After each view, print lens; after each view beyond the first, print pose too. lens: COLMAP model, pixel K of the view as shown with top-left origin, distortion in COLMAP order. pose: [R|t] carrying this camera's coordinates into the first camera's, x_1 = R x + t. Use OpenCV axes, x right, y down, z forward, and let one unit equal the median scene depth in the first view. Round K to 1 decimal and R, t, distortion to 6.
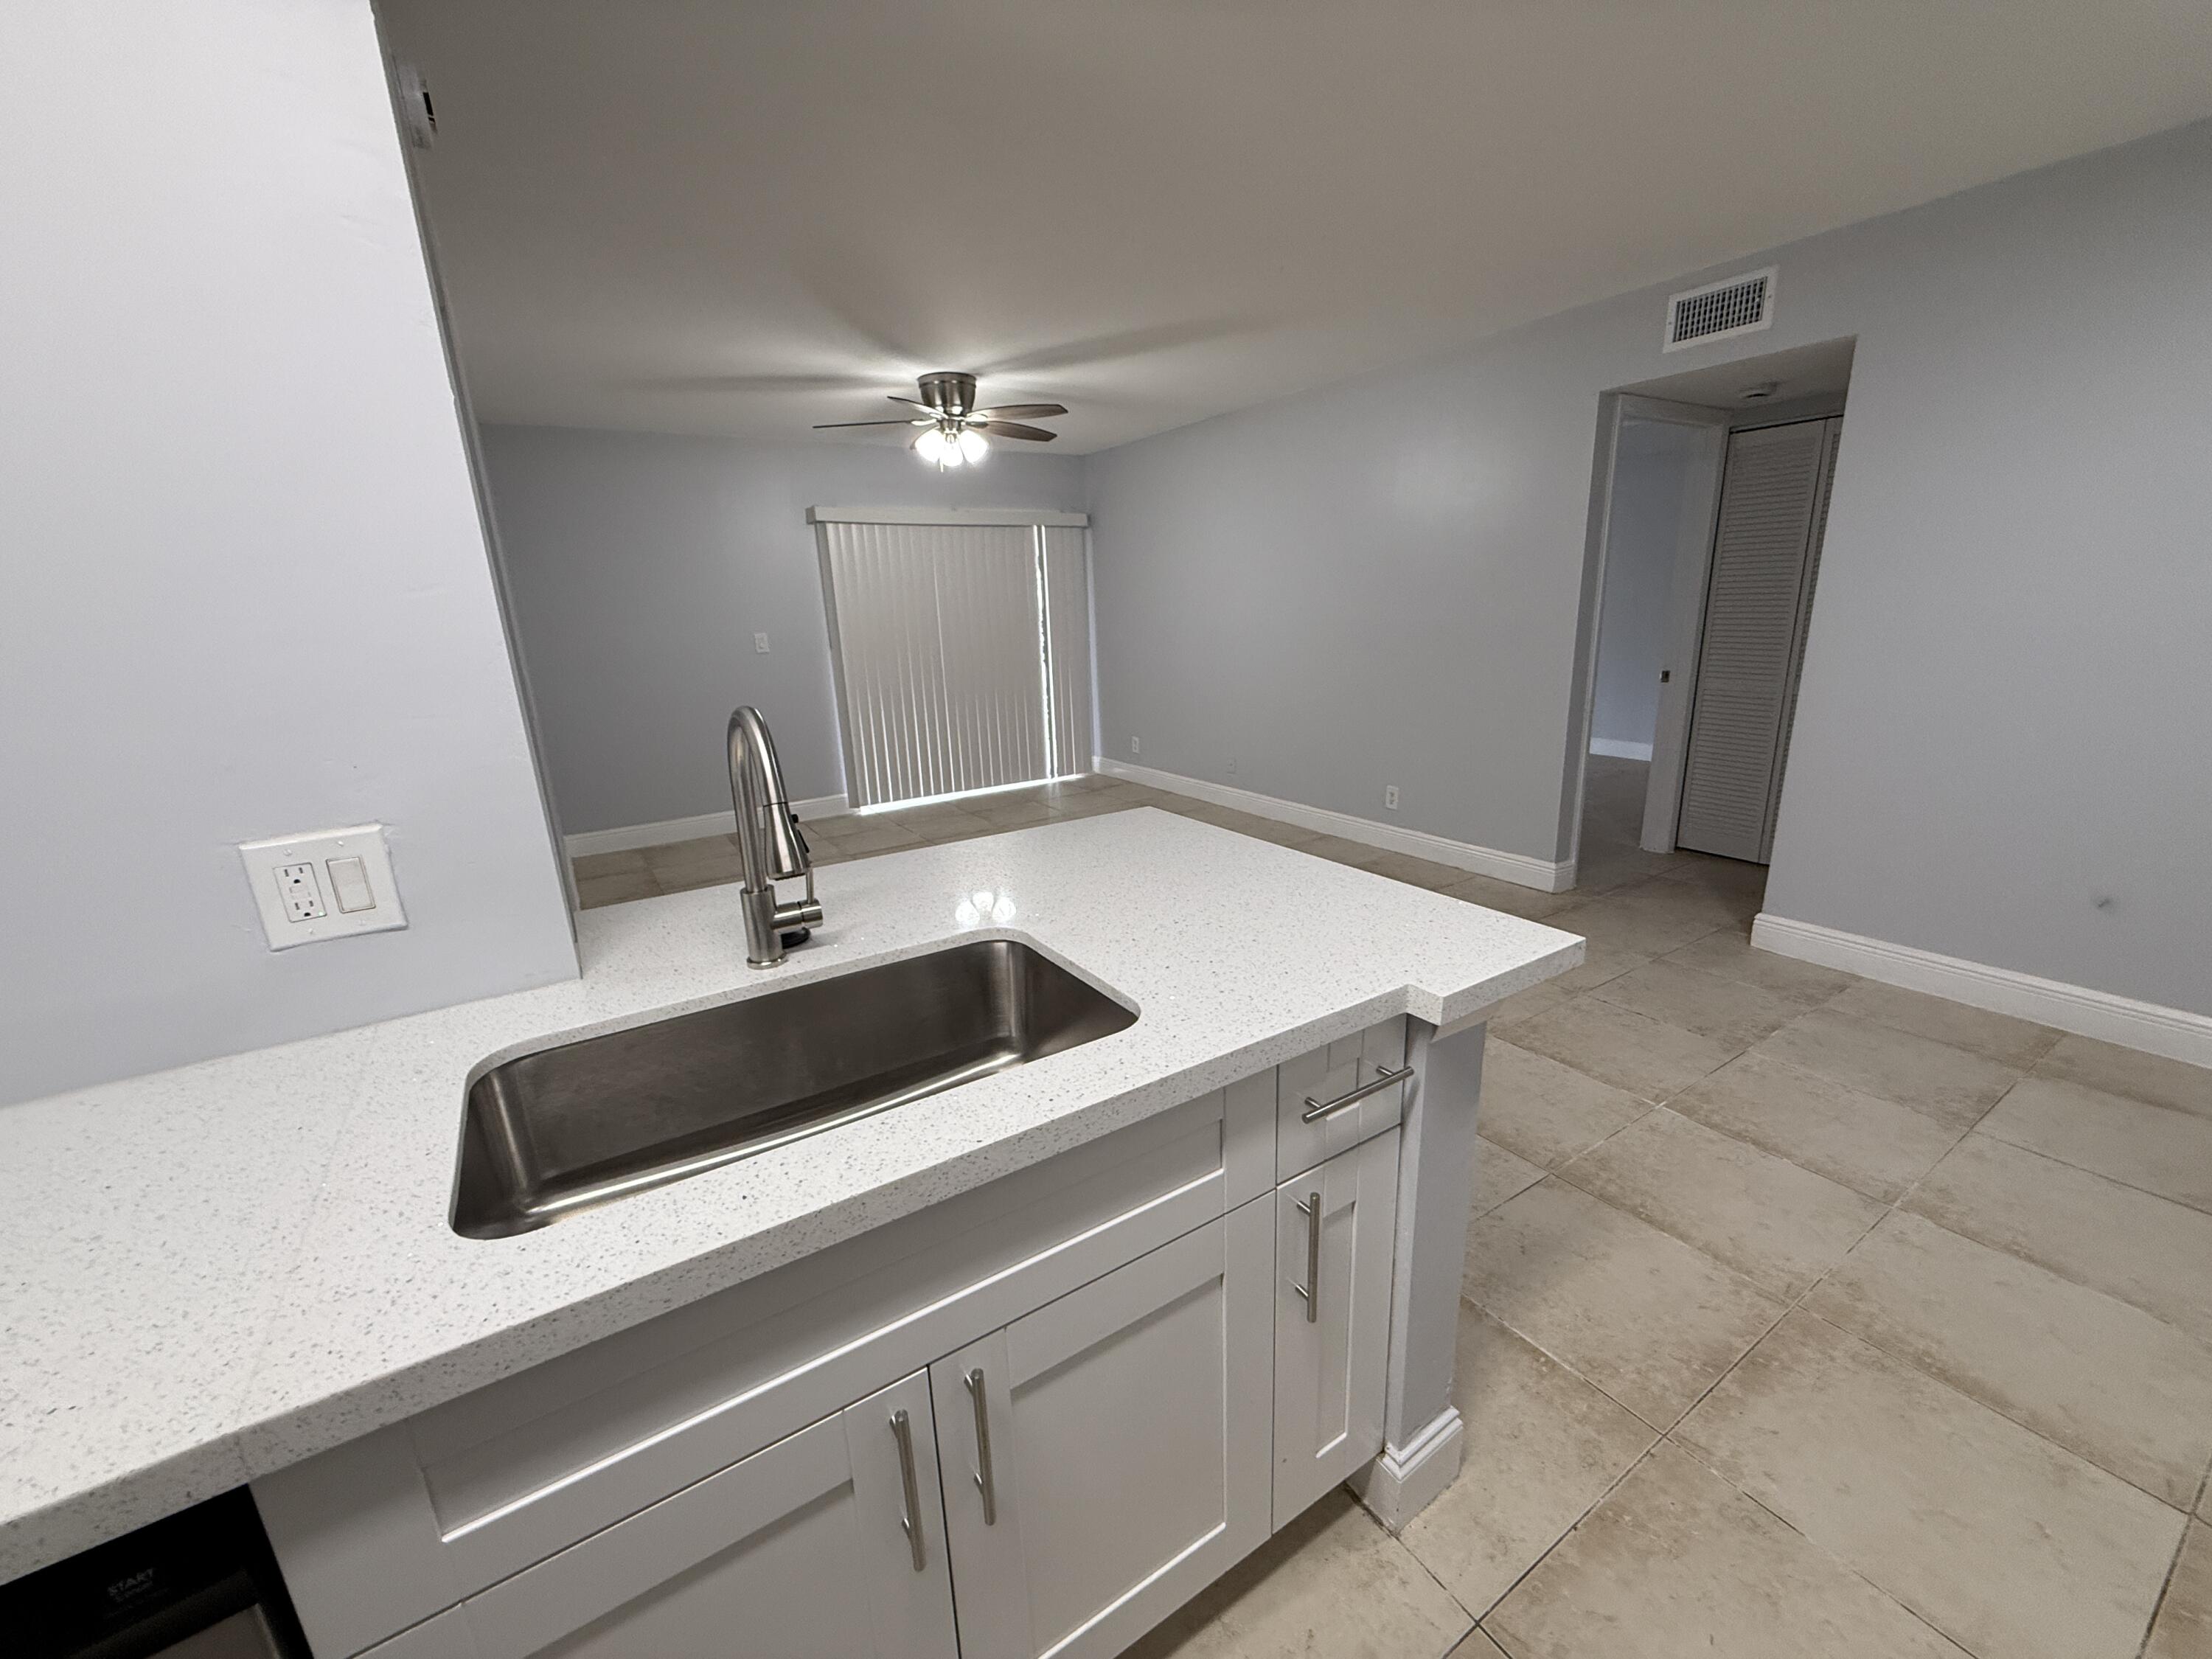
lens RADIAL K [[887.2, 0, 1090.9], [0, 887.2, 806.1], [0, 0, 1]] dist [-0.000181, -0.000936]
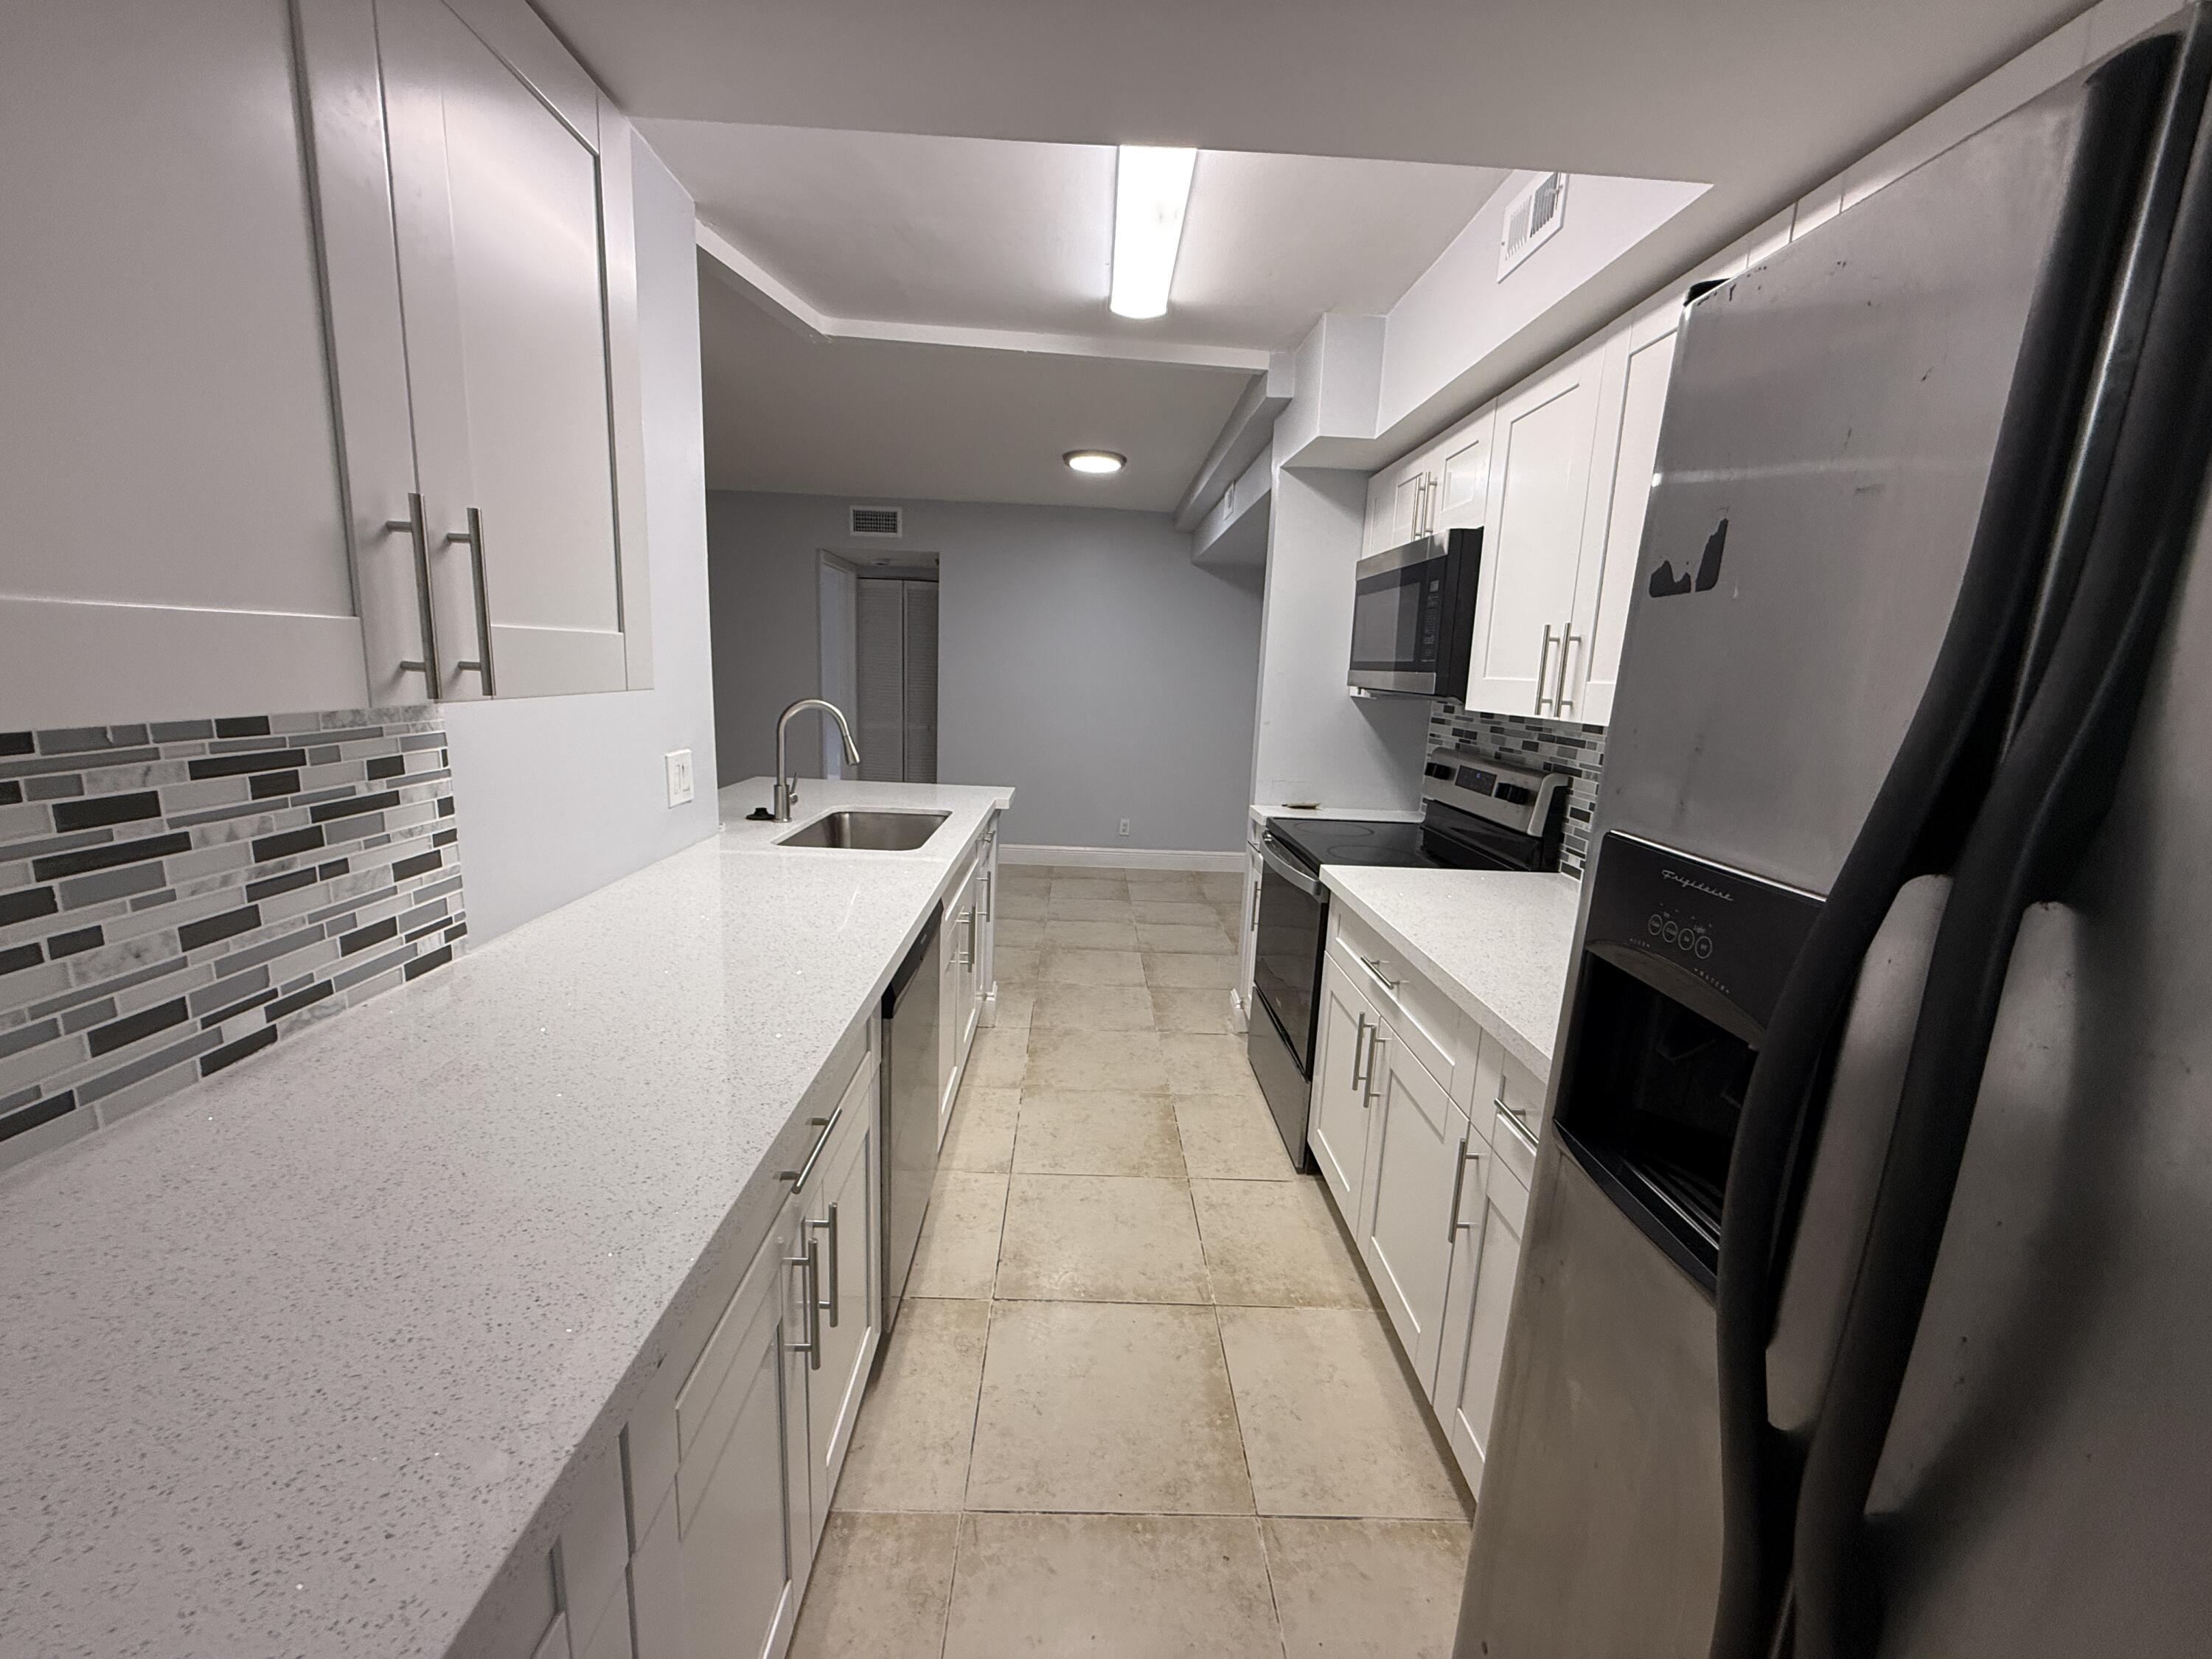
lens RADIAL K [[887.2, 0, 1097.8], [0, 887.2, 831.0], [0, 0, 1]] dist [-0.000181, -0.000936]
pose [[0.516835, -0.111590, 0.848781, -1.131065], [0.150642, 0.987852, 0.038145, 0.127459], [-0.842727, 0.108148, 0.527367, -0.480001]]
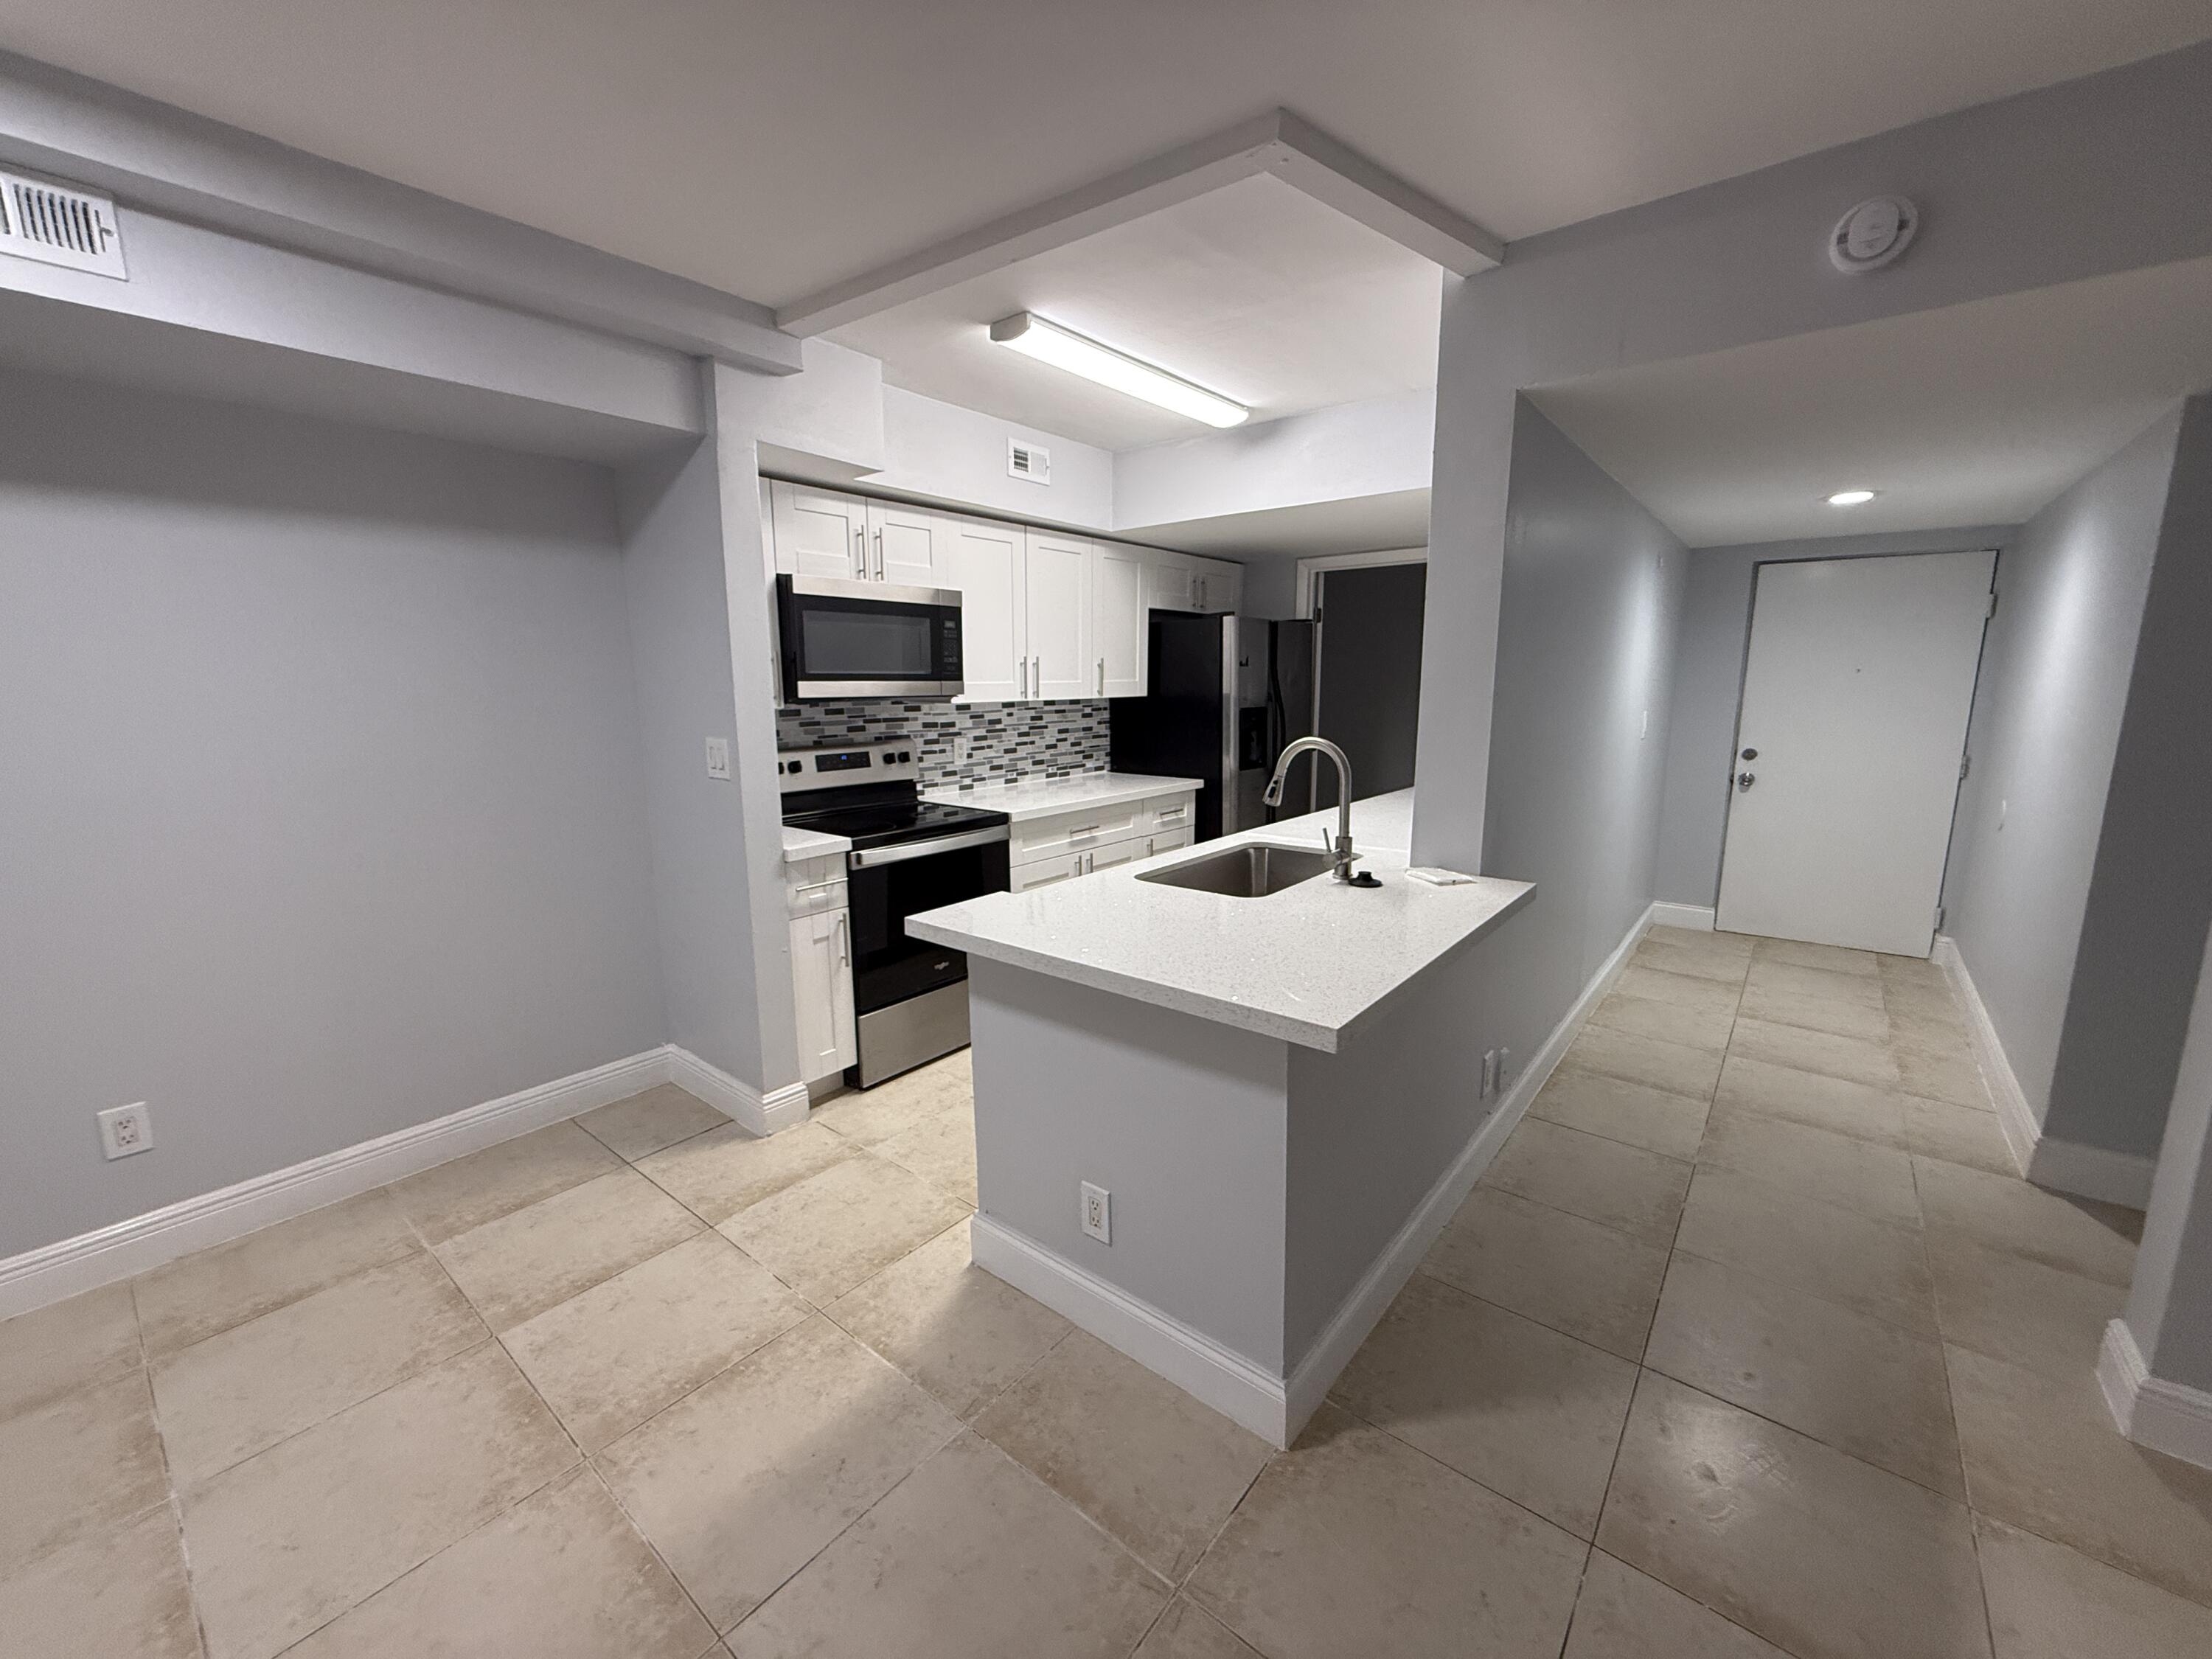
lens RADIAL K [[887.2, 0, 1092.9], [0, 887.2, 822.8], [0, 0, 1]] dist [-0.000181, -0.000936]
pose [[-0.948393, 0.083383, -0.305939, 0.449147], [-0.044242, 0.920577, 0.388048, -0.423460], [0.313997, 0.381557, -0.869379, 1.540156]]
